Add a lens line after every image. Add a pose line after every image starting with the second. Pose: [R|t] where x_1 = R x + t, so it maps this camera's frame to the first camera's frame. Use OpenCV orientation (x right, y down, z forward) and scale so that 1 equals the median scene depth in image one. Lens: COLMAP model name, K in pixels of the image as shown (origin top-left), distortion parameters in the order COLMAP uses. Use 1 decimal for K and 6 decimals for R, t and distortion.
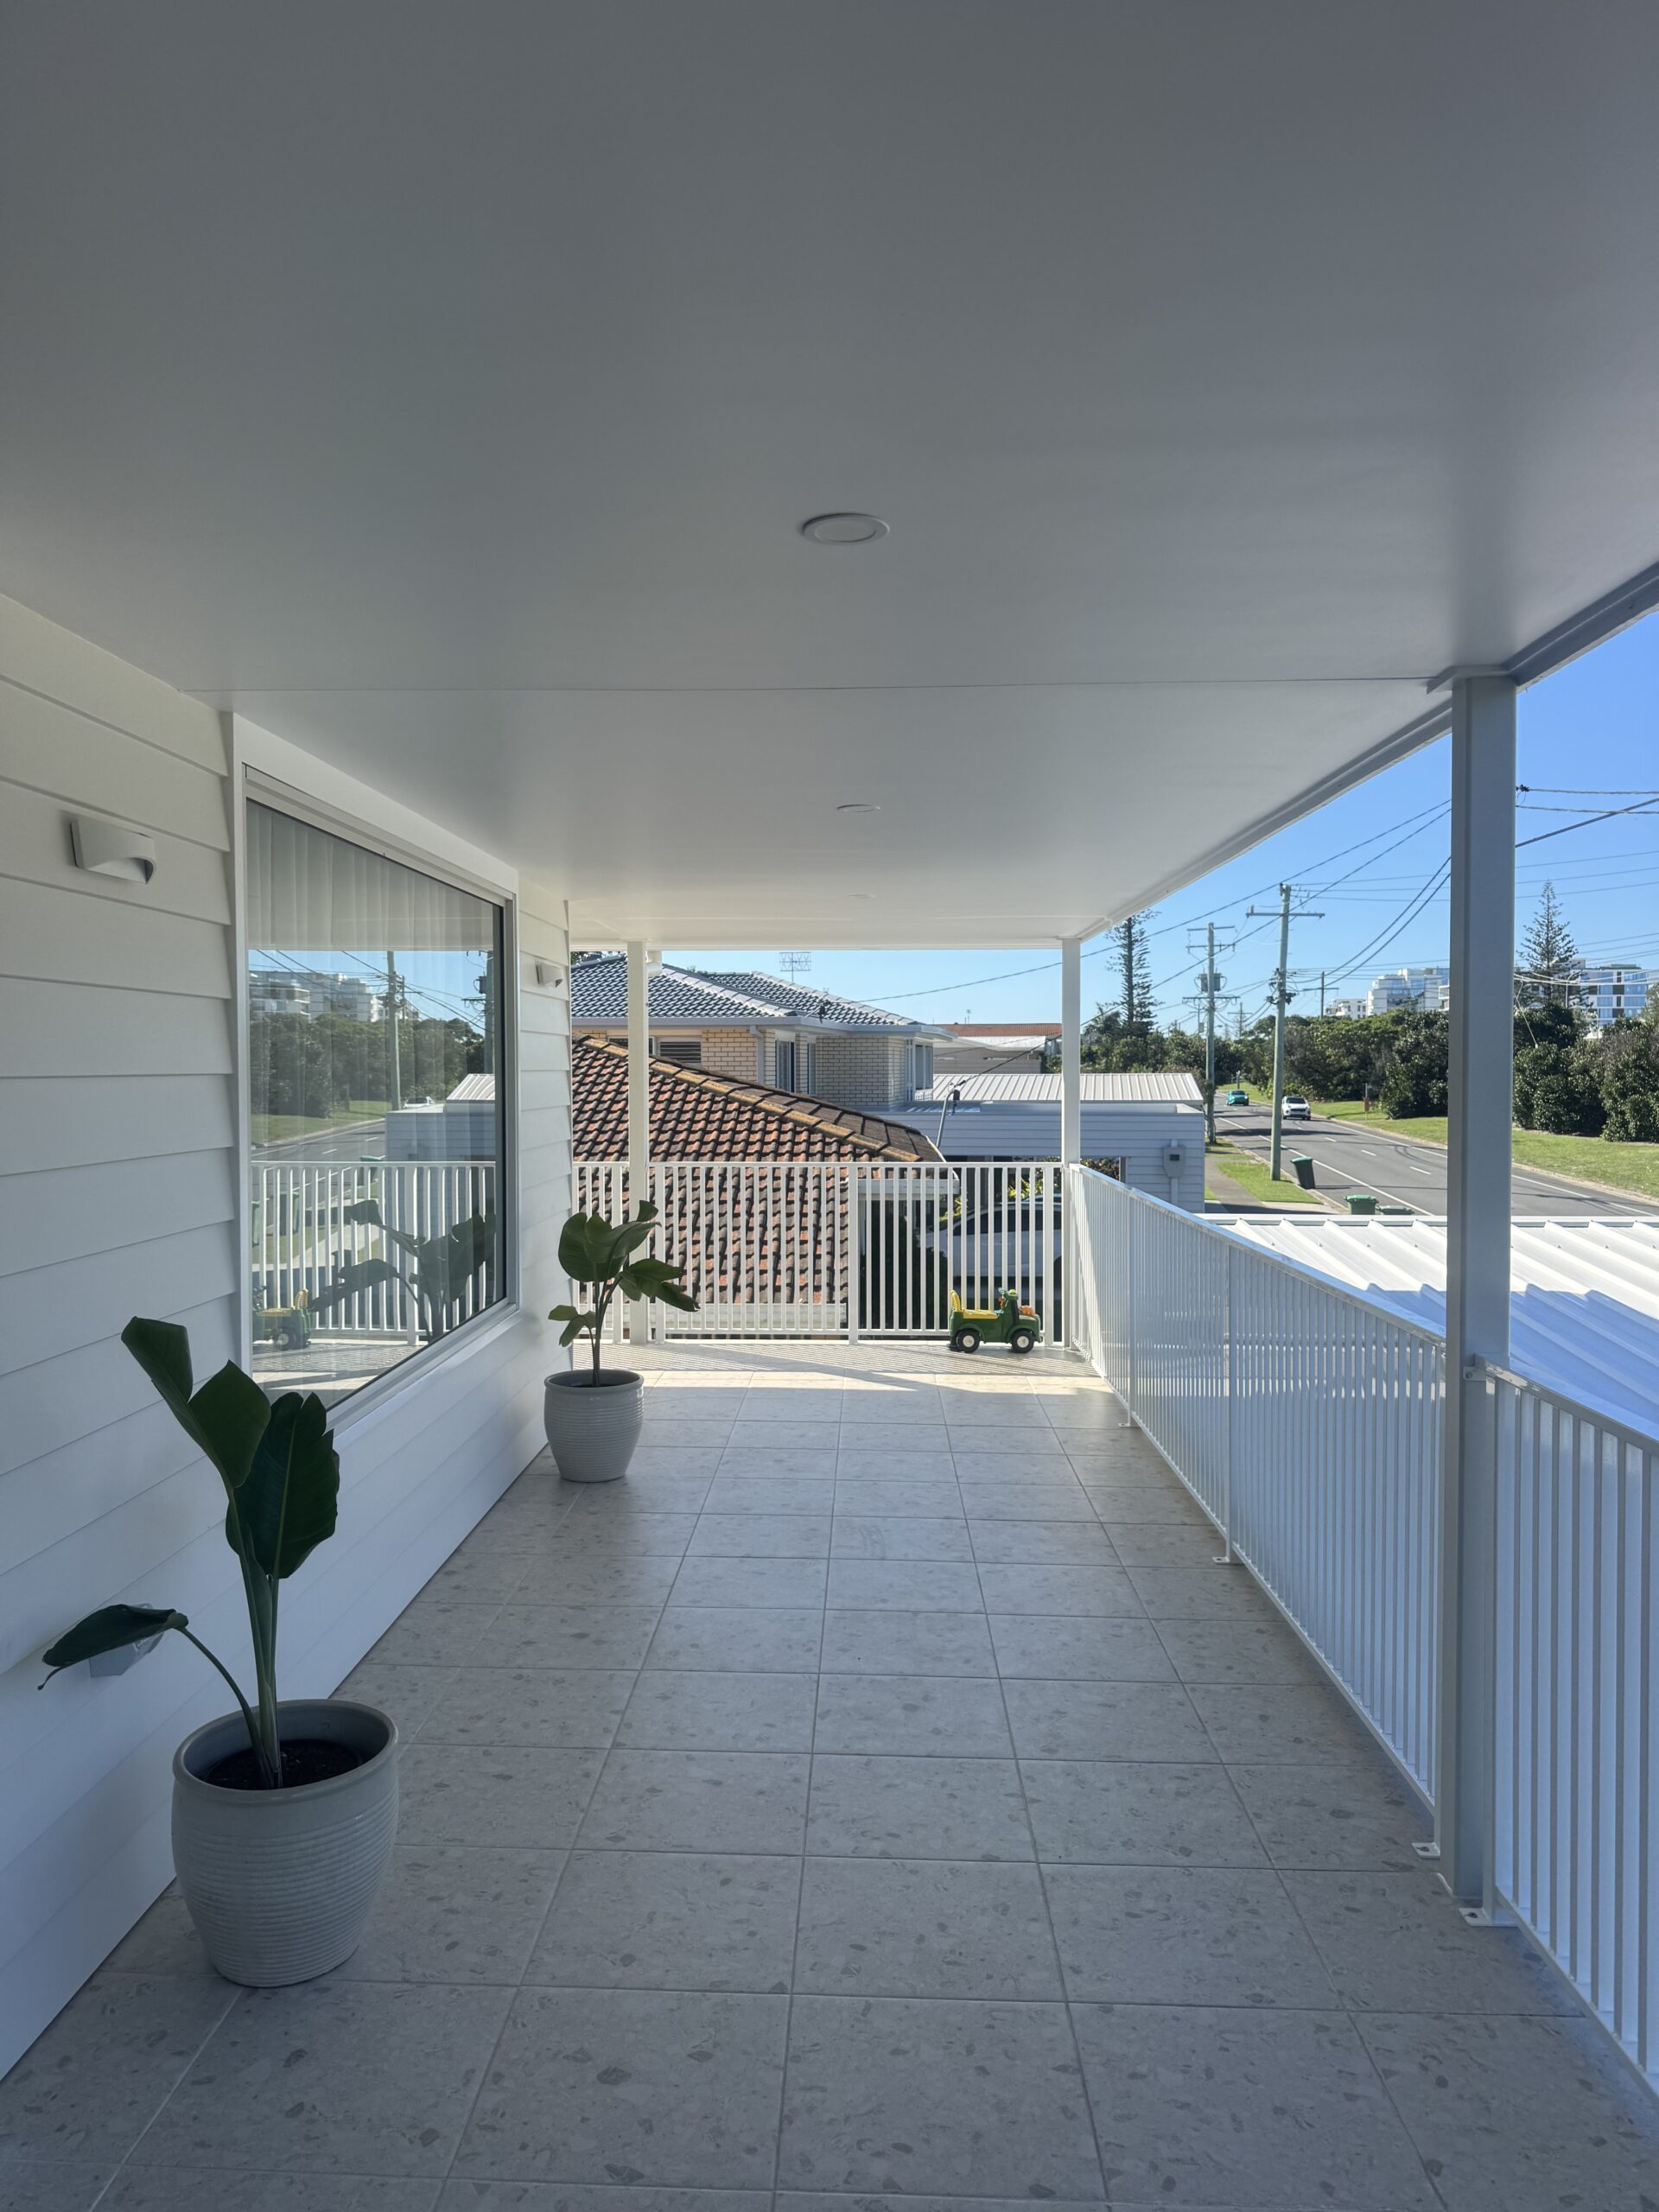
lens RADIAL K [[1556.3, 0, 800.5], [0, 1556.3, 1110.9], [0, 0, 1]] dist [0.041083, -0.052546]
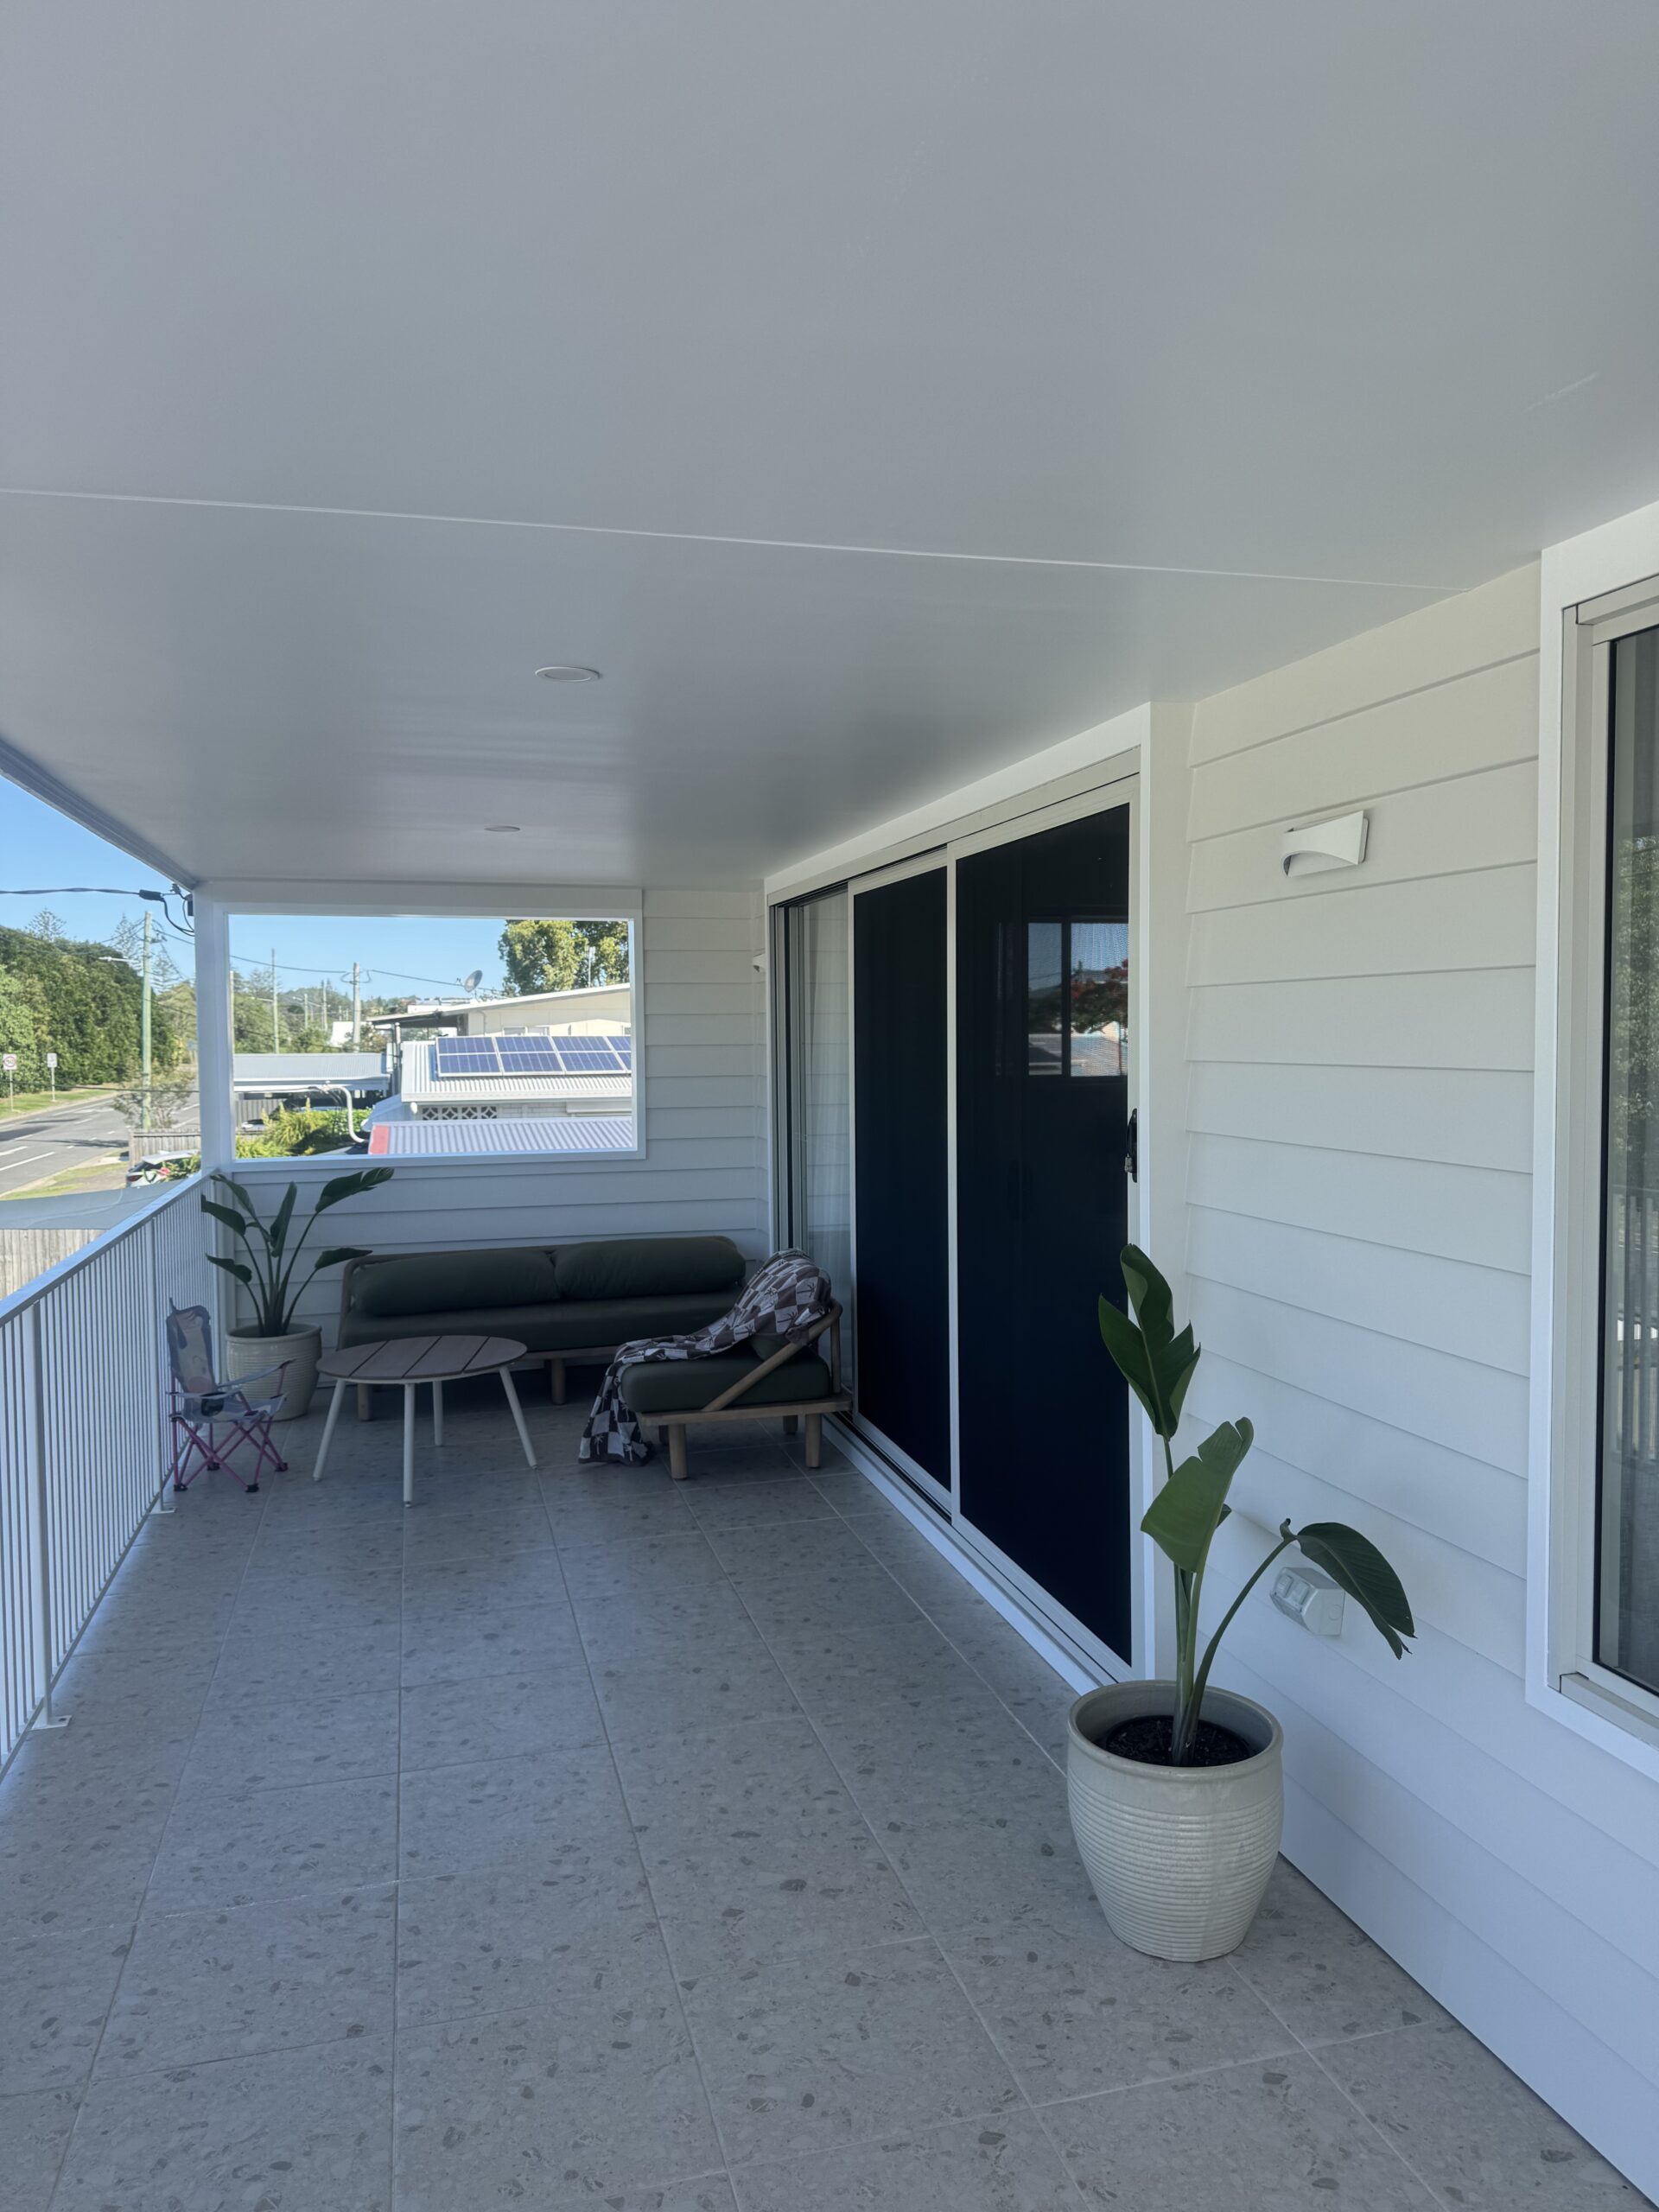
lens RADIAL K [[1557.2, 0, 829.5], [0, 1557.2, 1106.0], [0, 0, 1]] dist [0.050903, -0.055357]
pose [[-0.953397, 0.024343, -0.300736, 0.088168], [0.002509, 0.997345, 0.072776, -0.034053], [0.301709, 0.068629, -0.950927, 0.903138]]
